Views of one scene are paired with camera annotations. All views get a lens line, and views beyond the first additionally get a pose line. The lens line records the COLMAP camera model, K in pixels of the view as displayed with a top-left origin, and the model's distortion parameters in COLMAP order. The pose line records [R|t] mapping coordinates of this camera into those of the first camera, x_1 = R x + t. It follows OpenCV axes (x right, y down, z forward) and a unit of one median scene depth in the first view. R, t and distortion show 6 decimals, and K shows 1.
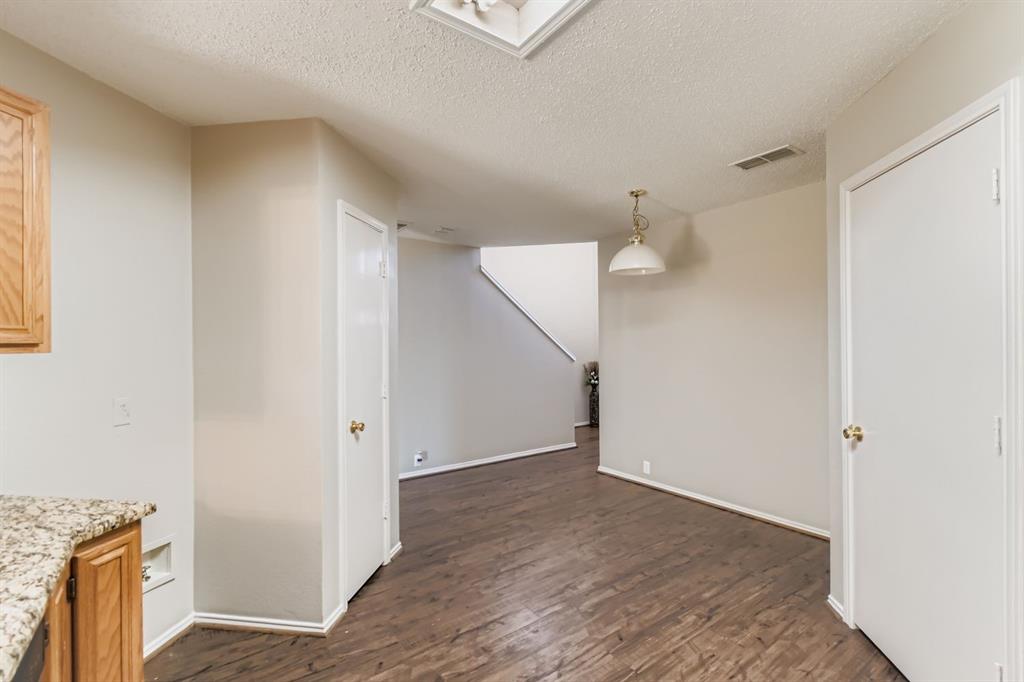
lens RADIAL K [[465.2, 0, 512.1], [0, 465.2, 338.8], [0, 0, 1]] dist [0.005763, 0.000000]
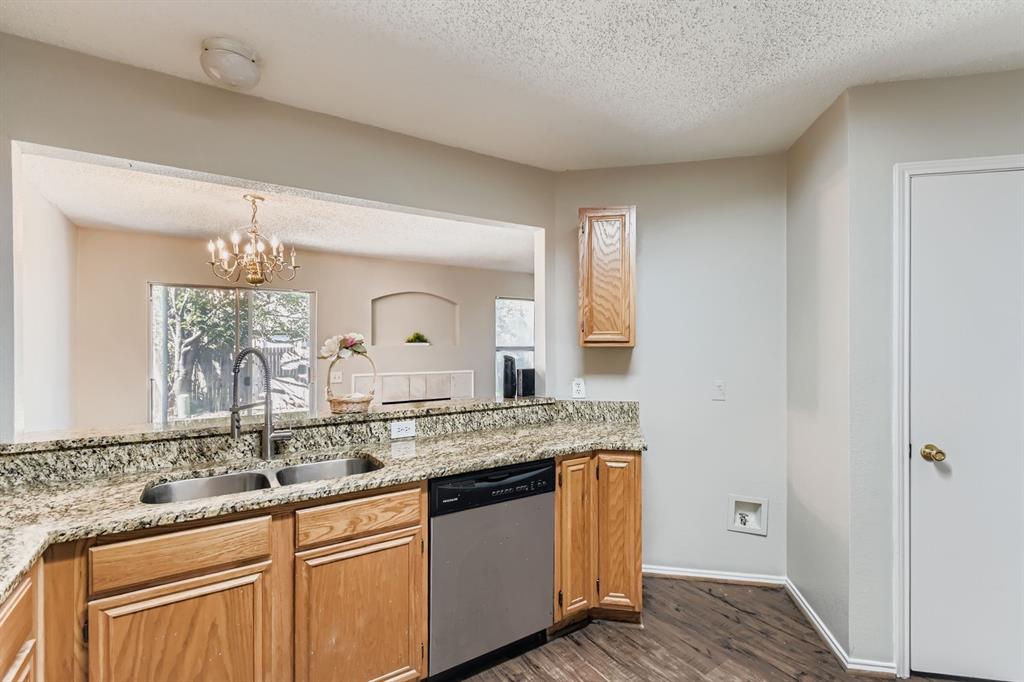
lens RADIAL K [[465.2, 0, 516.4], [0, 465.2, 342.0], [0, 0, 1]] dist [0.005763, 0.000000]
pose [[-0.033354, 0.008341, -0.999409, 0.544787], [0.005792, 0.999950, 0.008152, -0.002019], [0.999427, -0.005516, -0.033400, 0.435211]]
